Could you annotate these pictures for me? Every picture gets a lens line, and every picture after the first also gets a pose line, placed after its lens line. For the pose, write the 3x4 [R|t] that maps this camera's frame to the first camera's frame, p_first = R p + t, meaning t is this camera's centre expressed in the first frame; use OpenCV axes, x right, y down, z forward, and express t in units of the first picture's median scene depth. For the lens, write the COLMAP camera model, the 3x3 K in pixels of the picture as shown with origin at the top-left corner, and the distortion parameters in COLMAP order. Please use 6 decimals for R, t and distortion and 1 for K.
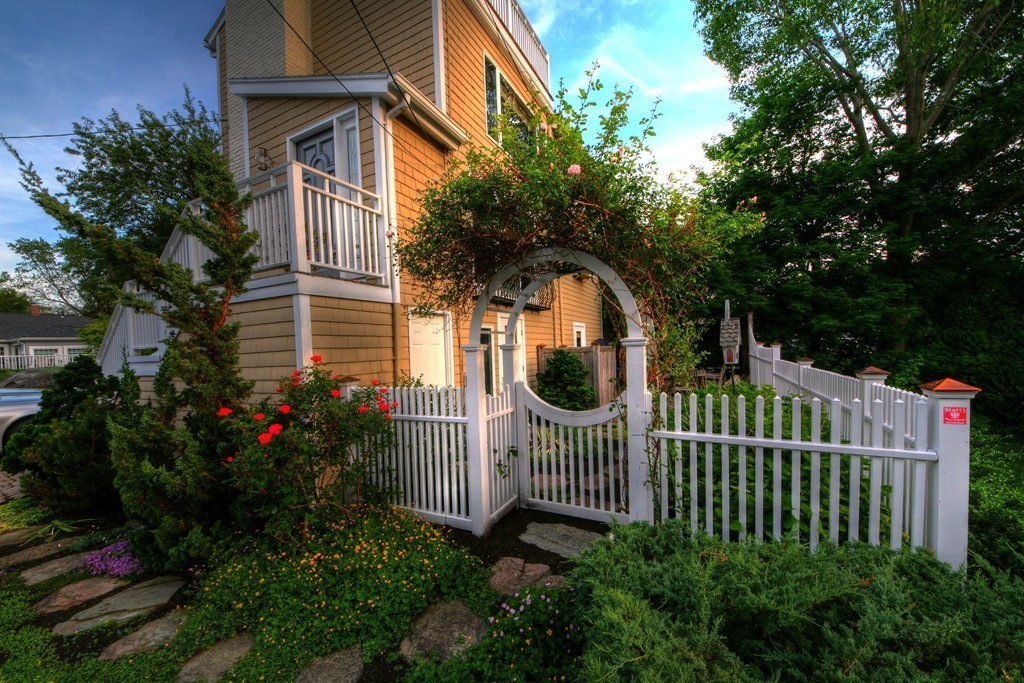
lens RADIAL K [[384.8, 0, 513.2], [0, 384.8, 358.2], [0, 0, 1]] dist [-0.000532, -0.000052]
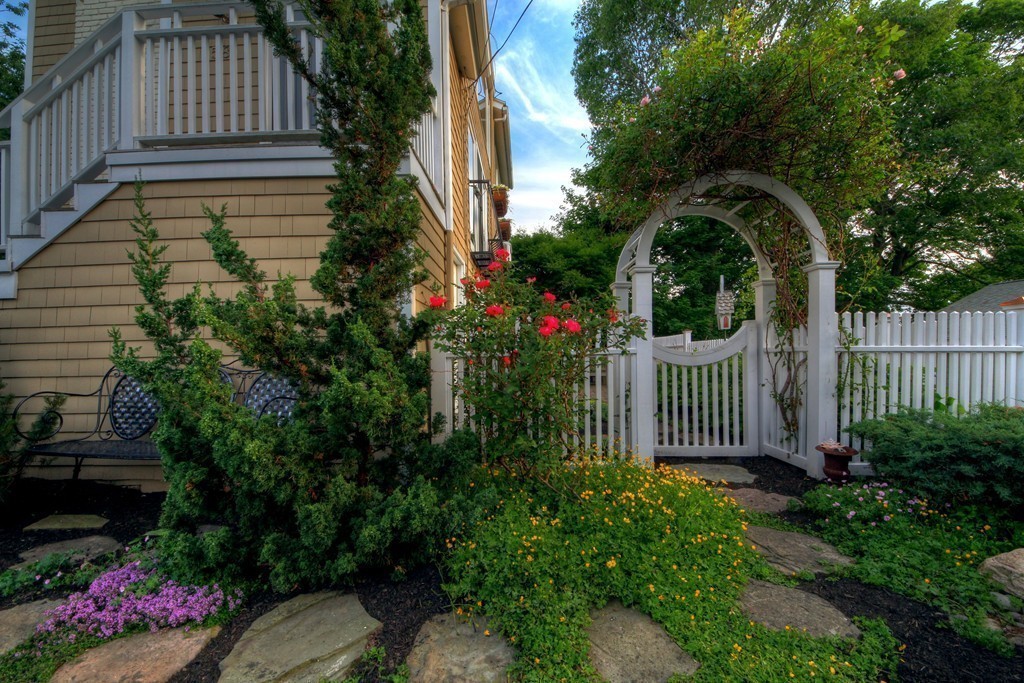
lens RADIAL K [[385.1, 0, 507.9], [0, 385.1, 357.9], [0, 0, 1]] dist [-0.024058, -0.000018]
pose [[0.908472, 0.019329, 0.417499, -0.312286], [-0.006904, 0.999488, -0.031250, 0.085763], [-0.417889, 0.025507, 0.908140, 0.136996]]
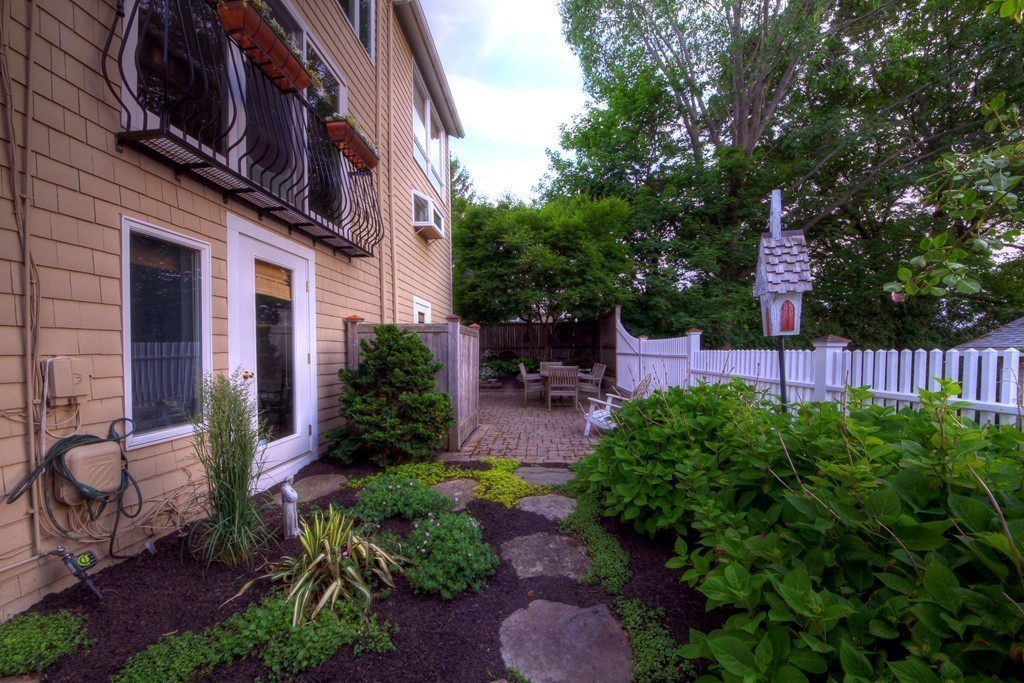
lens RADIAL K [[384.8, 0, 513.2], [0, 384.8, 358.2], [0, 0, 1]] dist [-0.000532, -0.000052]
pose [[0.916060, 0.018746, 0.400602, 0.067516], [-0.013370, 0.999779, -0.016210, 0.030839], [-0.400818, 0.009494, 0.916109, 0.438745]]
